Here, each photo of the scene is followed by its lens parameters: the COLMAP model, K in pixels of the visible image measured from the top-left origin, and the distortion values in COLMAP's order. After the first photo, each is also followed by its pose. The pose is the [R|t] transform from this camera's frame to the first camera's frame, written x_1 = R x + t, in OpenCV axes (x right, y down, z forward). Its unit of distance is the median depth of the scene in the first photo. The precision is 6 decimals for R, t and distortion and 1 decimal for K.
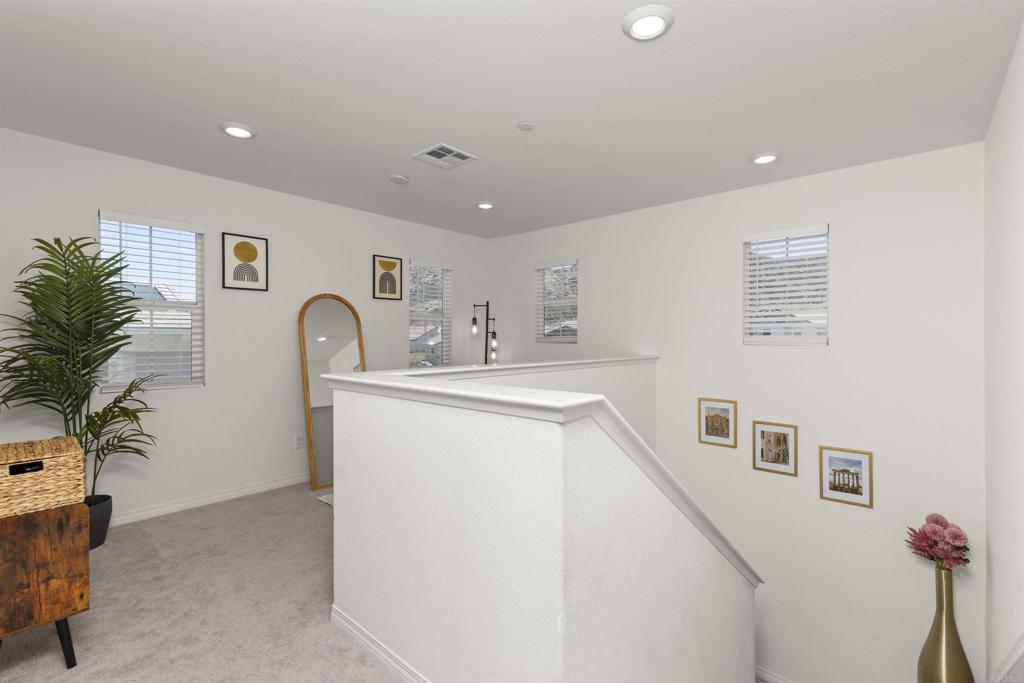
lens RADIAL K [[463.7, 0, 511.1], [0, 463.7, 339.7], [0, 0, 1]] dist [0.000068, 0.000075]
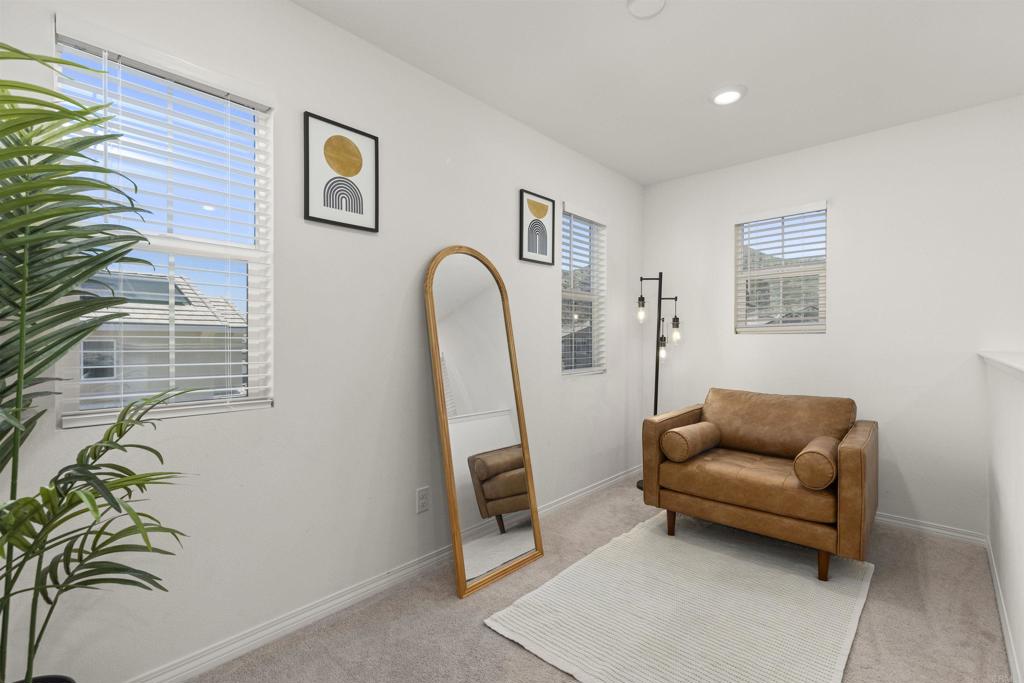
lens RADIAL K [[463.7, 0, 514.5], [0, 463.7, 340.3], [0, 0, 1]] dist [0.000068, 0.000075]
pose [[0.999975, 0.006814, -0.001790, -0.364492], [-0.006810, 0.999974, 0.002403, 0.021306], [0.001806, -0.002391, 0.999996, 0.453963]]
